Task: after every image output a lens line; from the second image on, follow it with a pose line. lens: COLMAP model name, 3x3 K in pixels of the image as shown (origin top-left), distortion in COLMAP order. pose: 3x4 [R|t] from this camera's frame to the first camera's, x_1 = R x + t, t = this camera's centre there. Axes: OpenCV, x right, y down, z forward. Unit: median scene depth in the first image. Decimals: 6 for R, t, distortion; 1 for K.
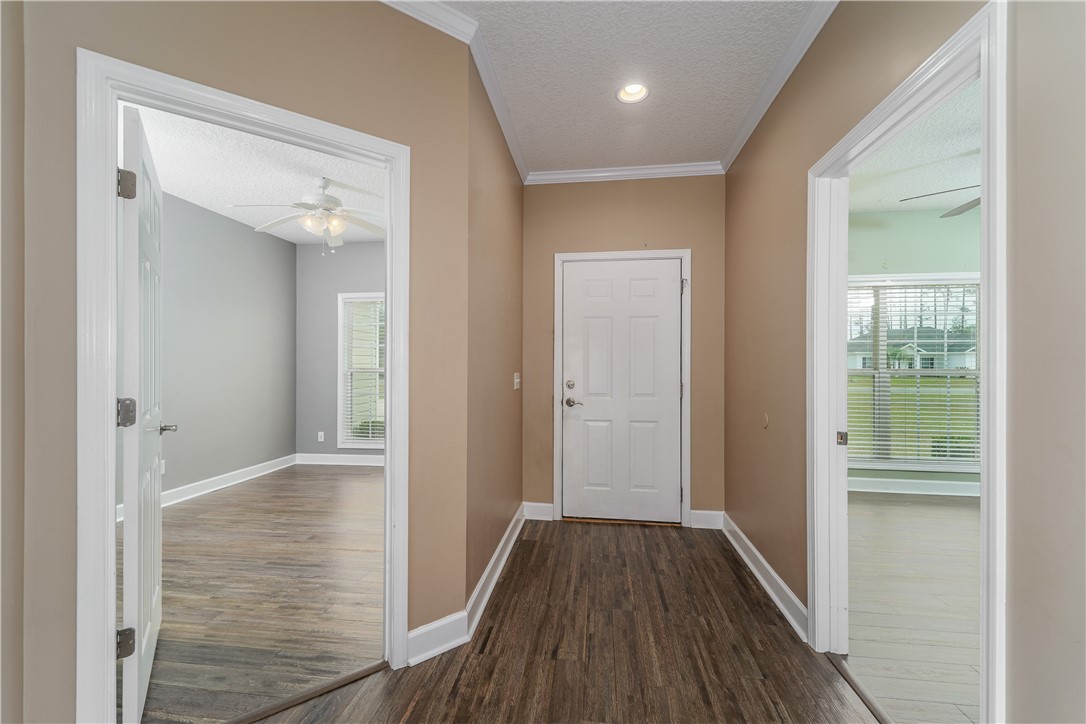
lens RADIAL K [[435.6, 0, 547.2], [0, 435.6, 365.4], [0, 0, 1]] dist [0.010471, -0.001401]
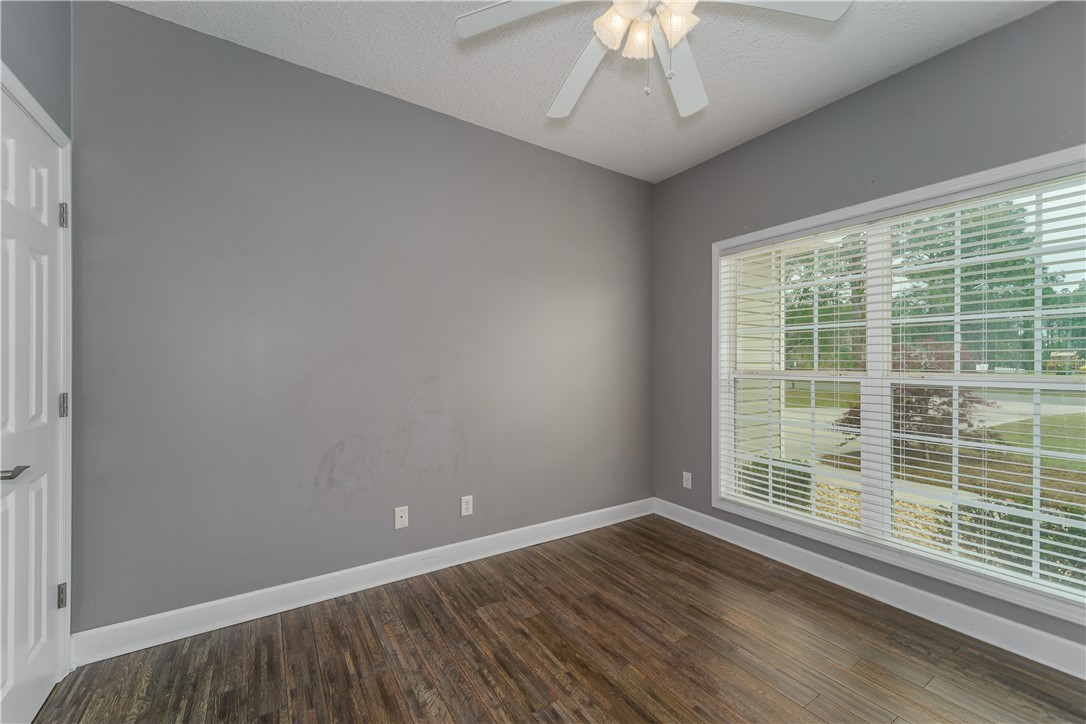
lens RADIAL K [[435.6, 0, 547.5], [0, 435.6, 364.7], [0, 0, 1]] dist [0.010471, -0.001401]
pose [[0.656293, -0.003166, -0.754499, -0.221914], [-0.003092, 0.999972, -0.006885, 0.006915], [0.754500, 0.006852, 0.656265, 0.541495]]
